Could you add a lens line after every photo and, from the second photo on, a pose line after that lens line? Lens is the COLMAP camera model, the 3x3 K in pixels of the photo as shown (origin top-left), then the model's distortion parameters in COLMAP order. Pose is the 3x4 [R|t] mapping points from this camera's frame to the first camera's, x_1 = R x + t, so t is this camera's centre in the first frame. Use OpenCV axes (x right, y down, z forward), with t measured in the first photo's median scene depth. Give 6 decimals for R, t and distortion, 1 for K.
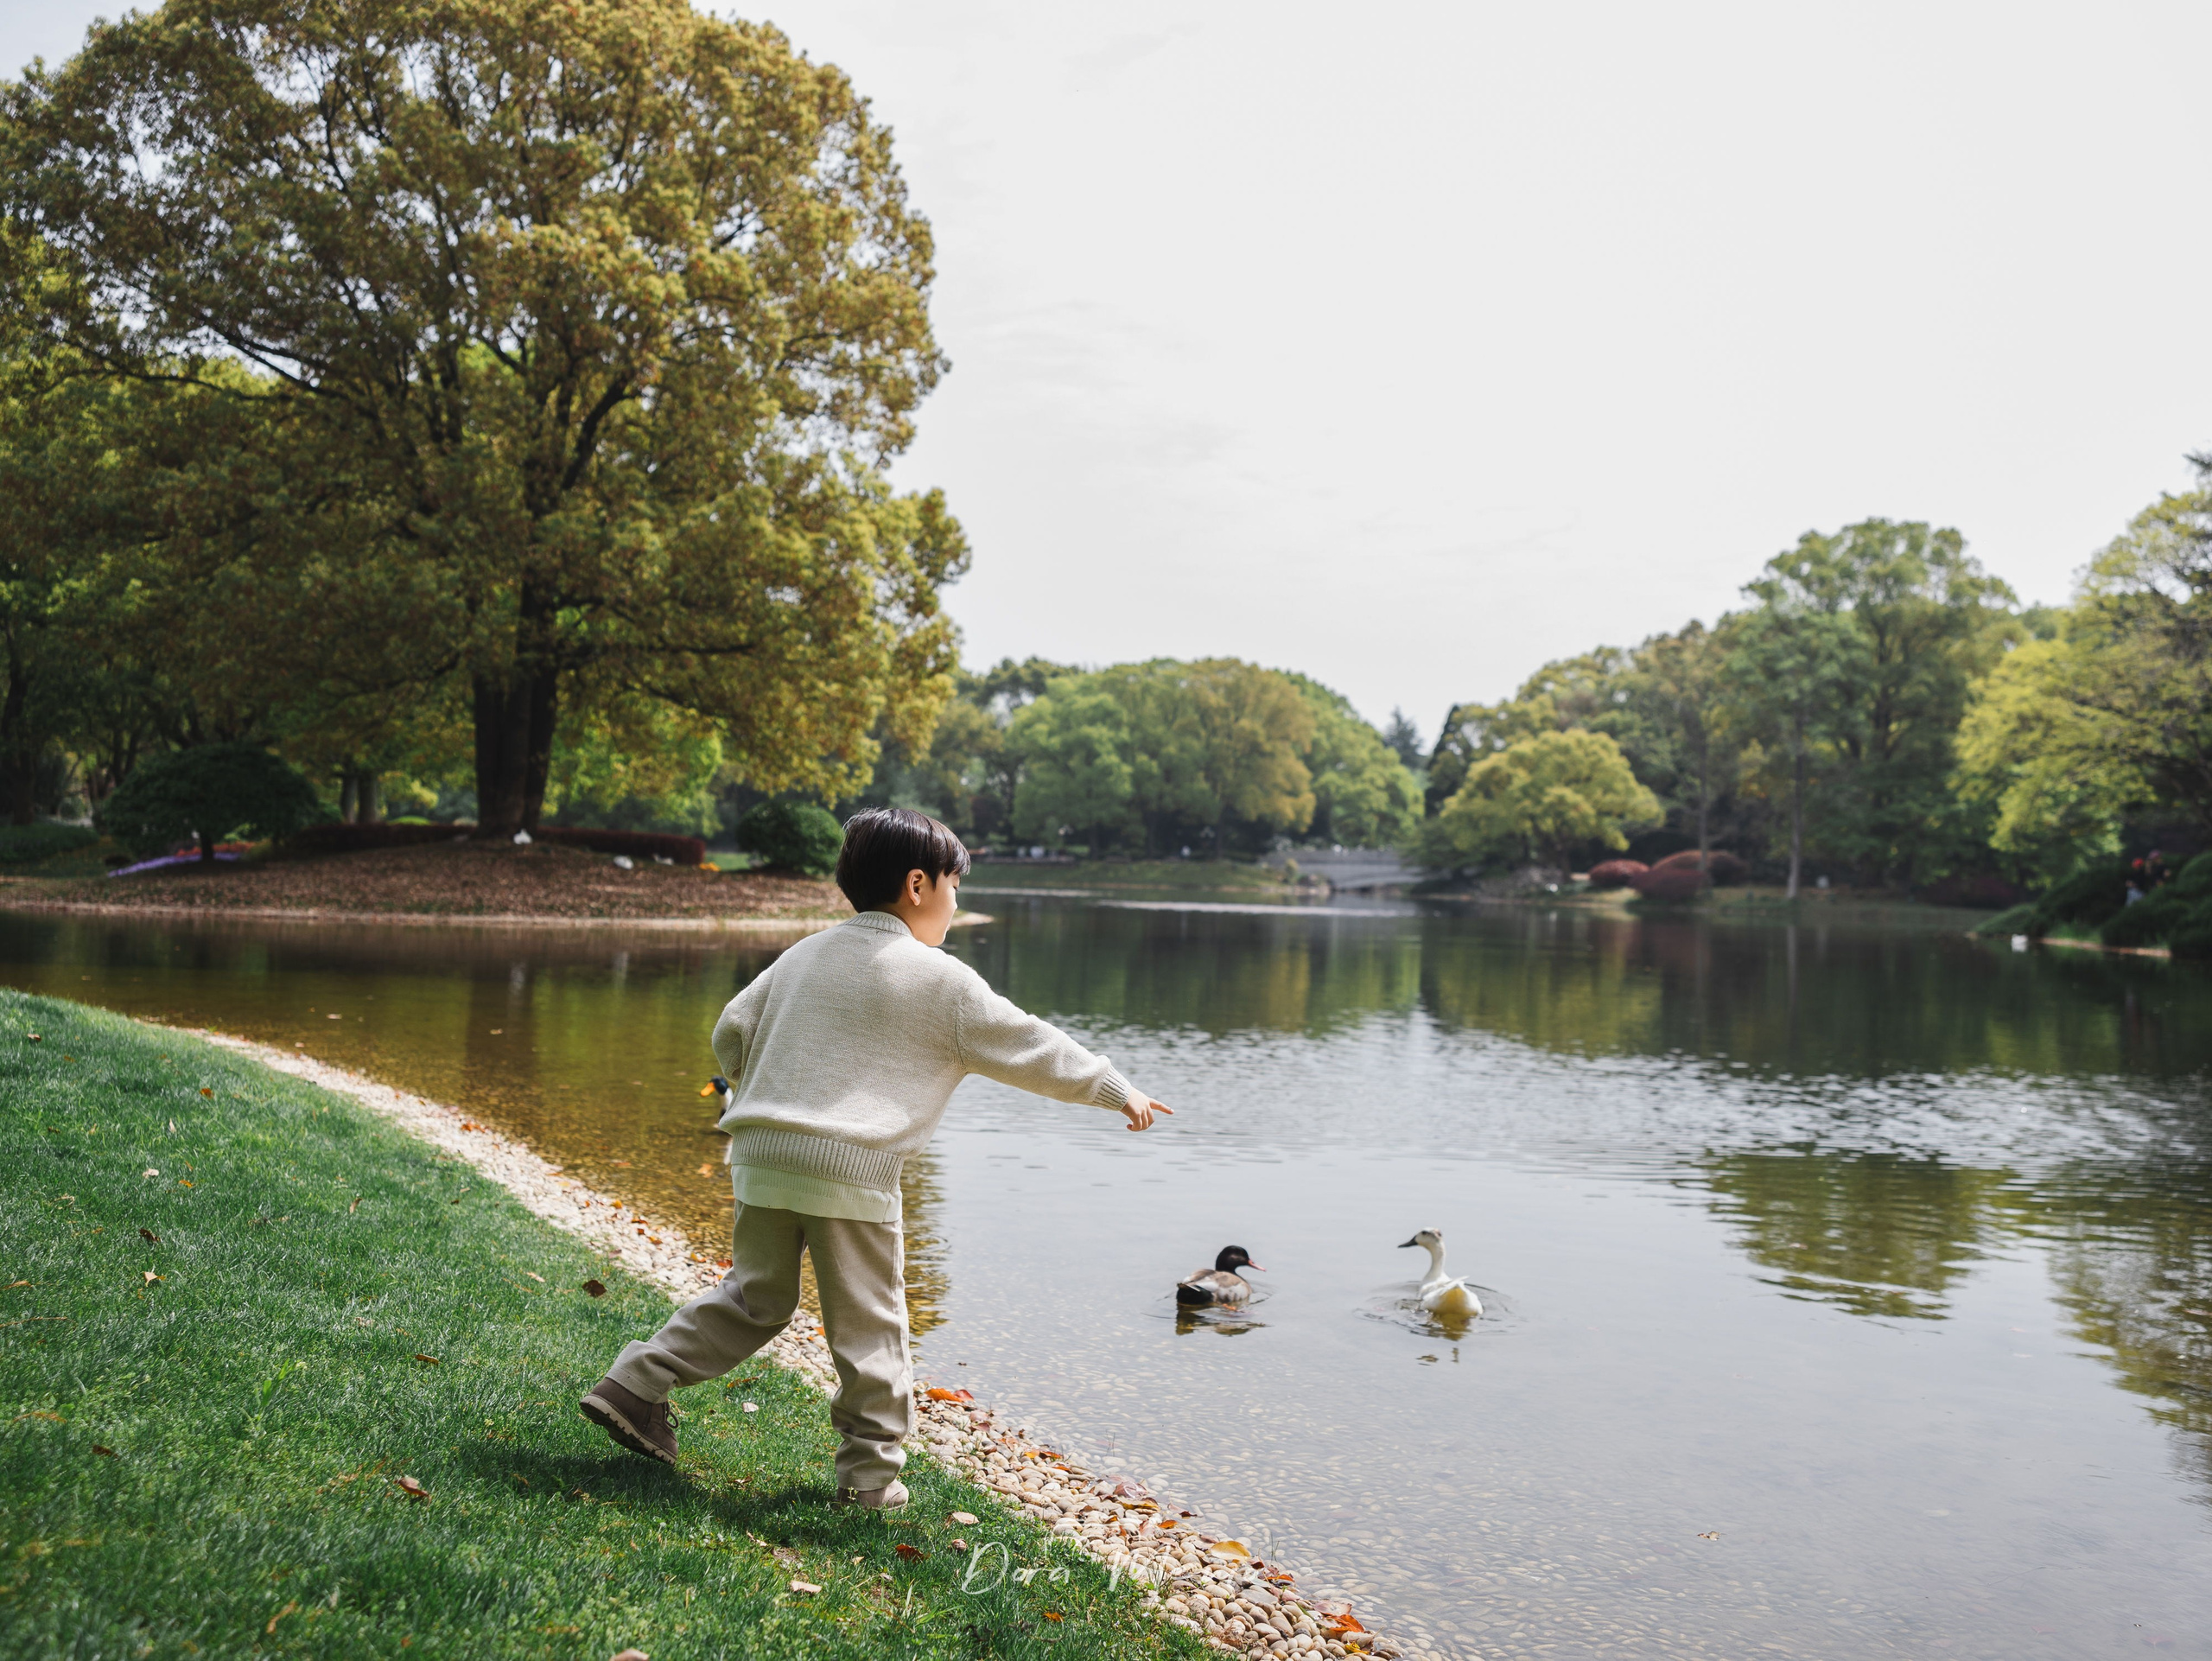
lens RADIAL K [[1885.4, 0, 1106.0], [0, 1885.4, 830.5], [0, 0, 1]] dist [0.006145, 0.003939]
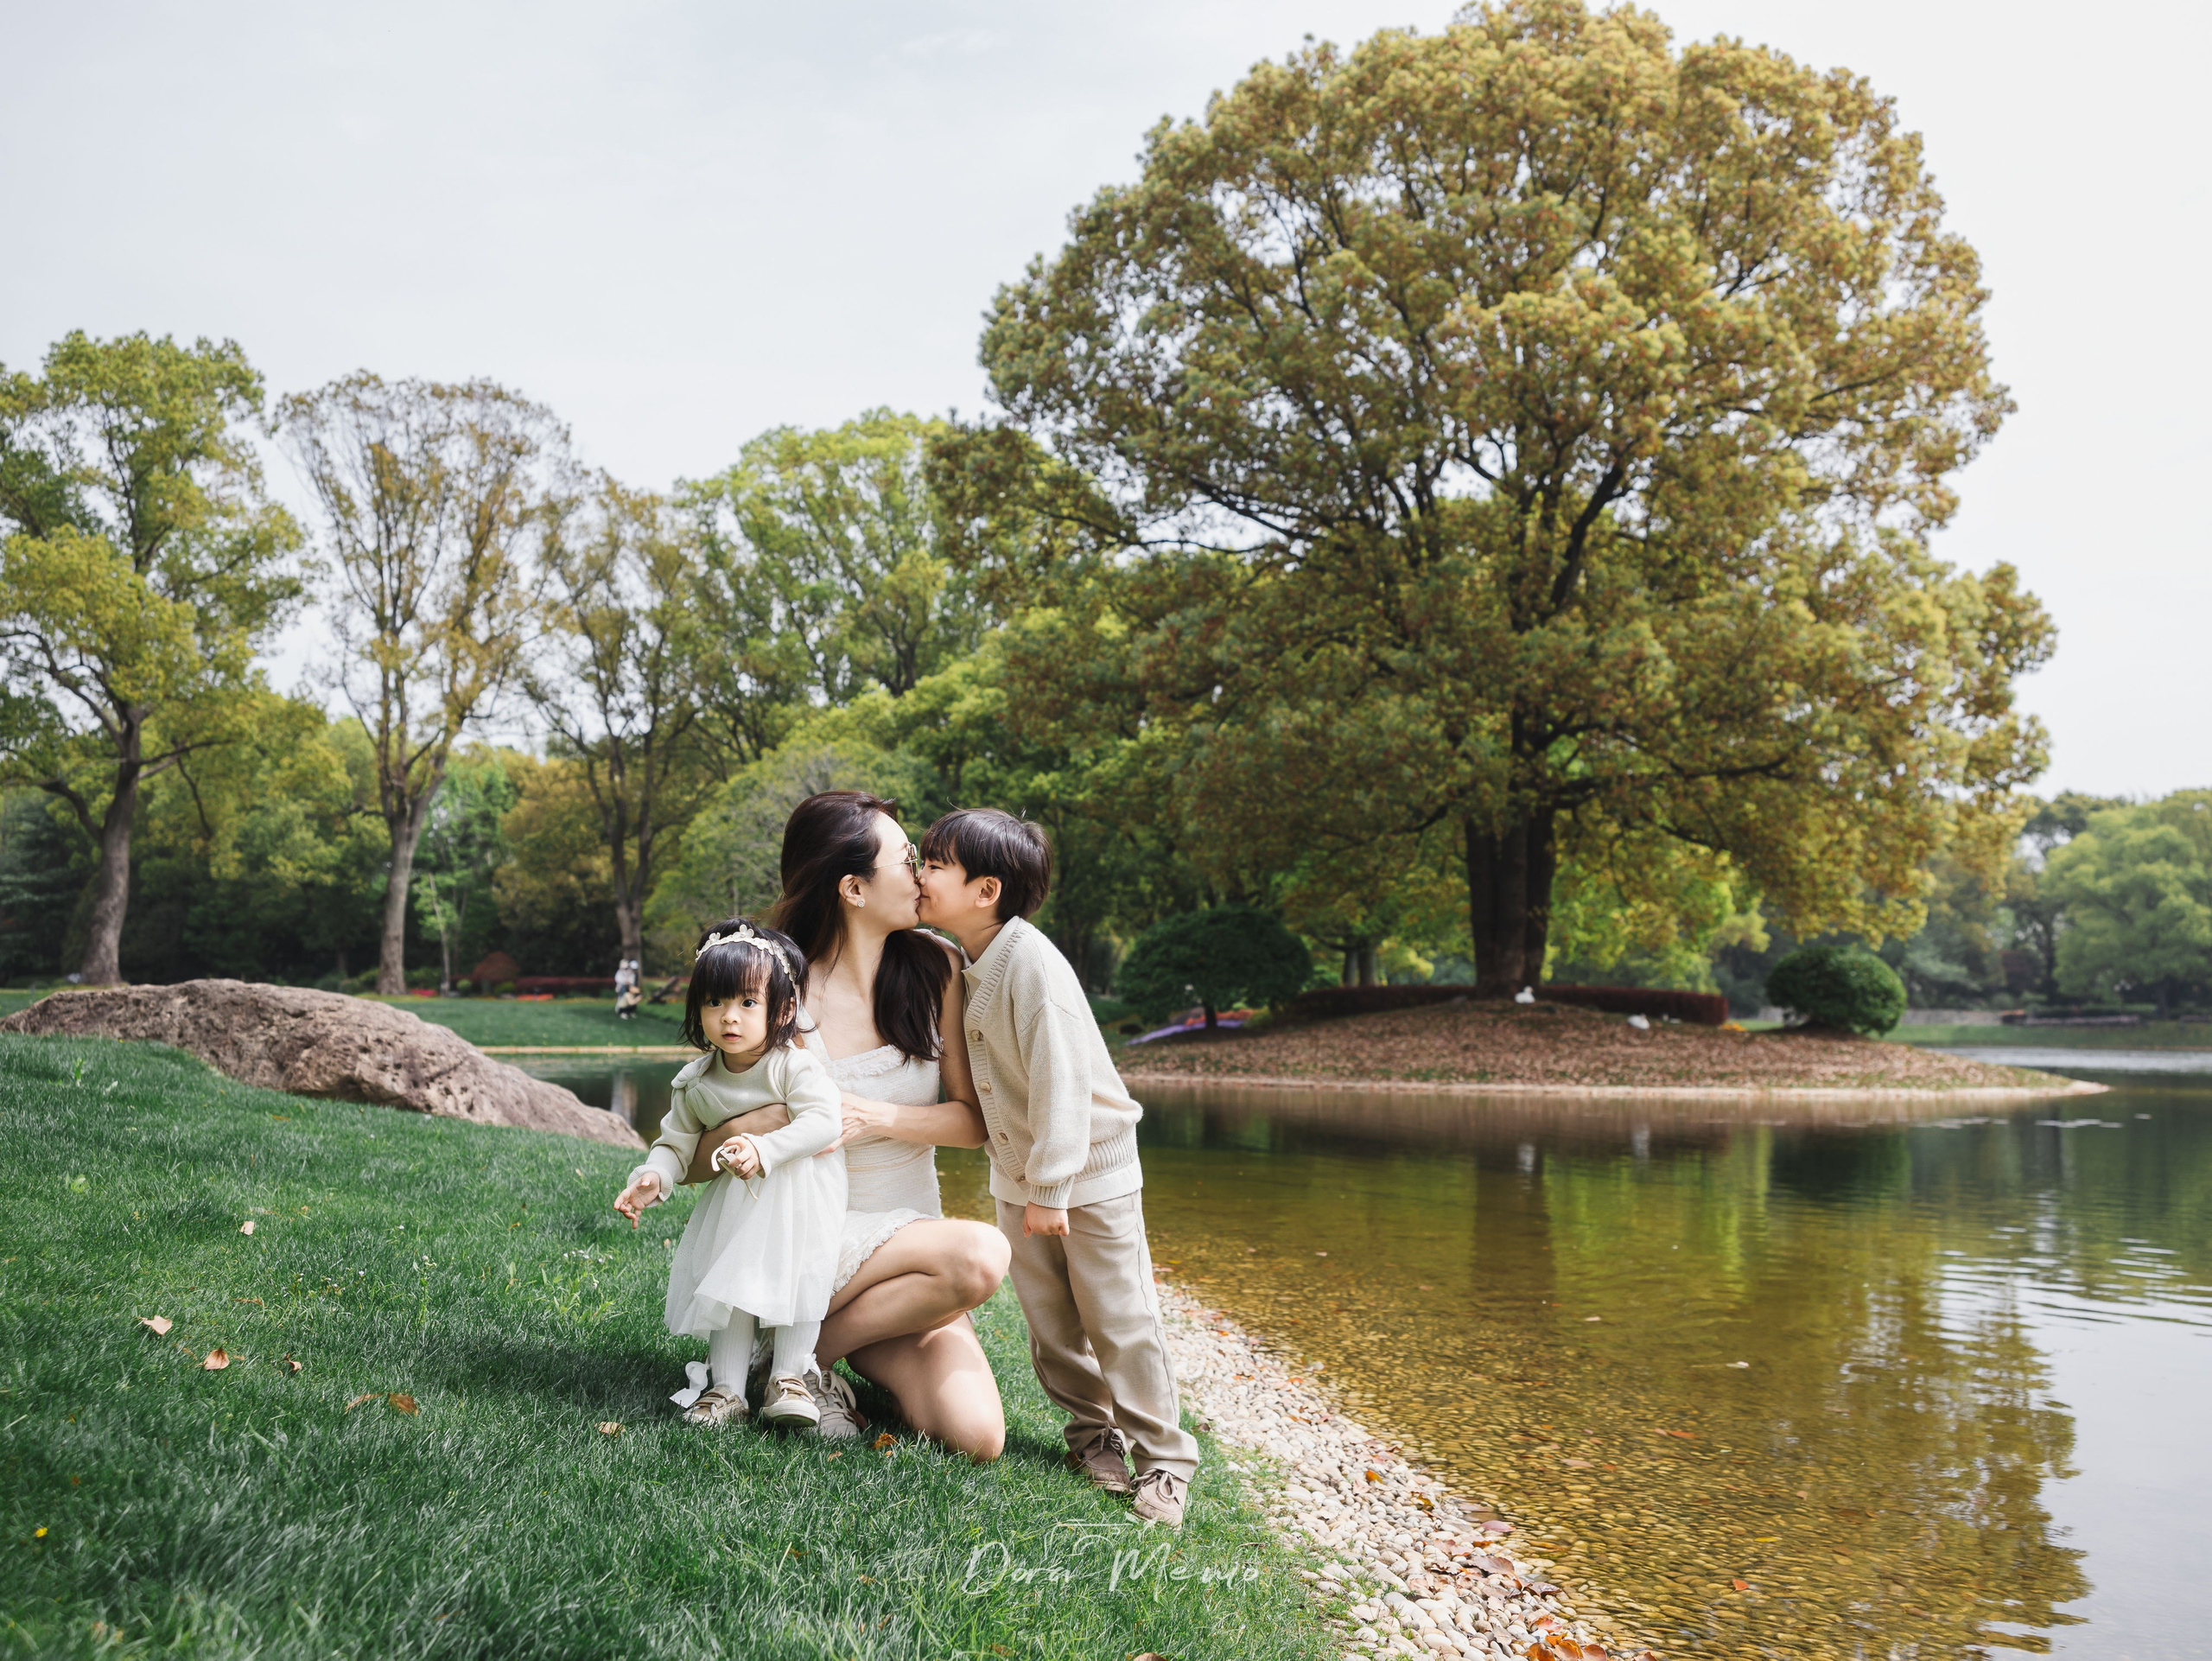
lens RADIAL K [[1885.4, 0, 1106.0], [0, 1885.4, 830.5], [0, 0, 1]] dist [0.006145, 0.003939]
pose [[0.871459, -0.068338, -0.485685, -0.040260], [0.024823, 0.995122, -0.095479, 0.005851], [0.489840, 0.071150, 0.868904, 0.112949]]
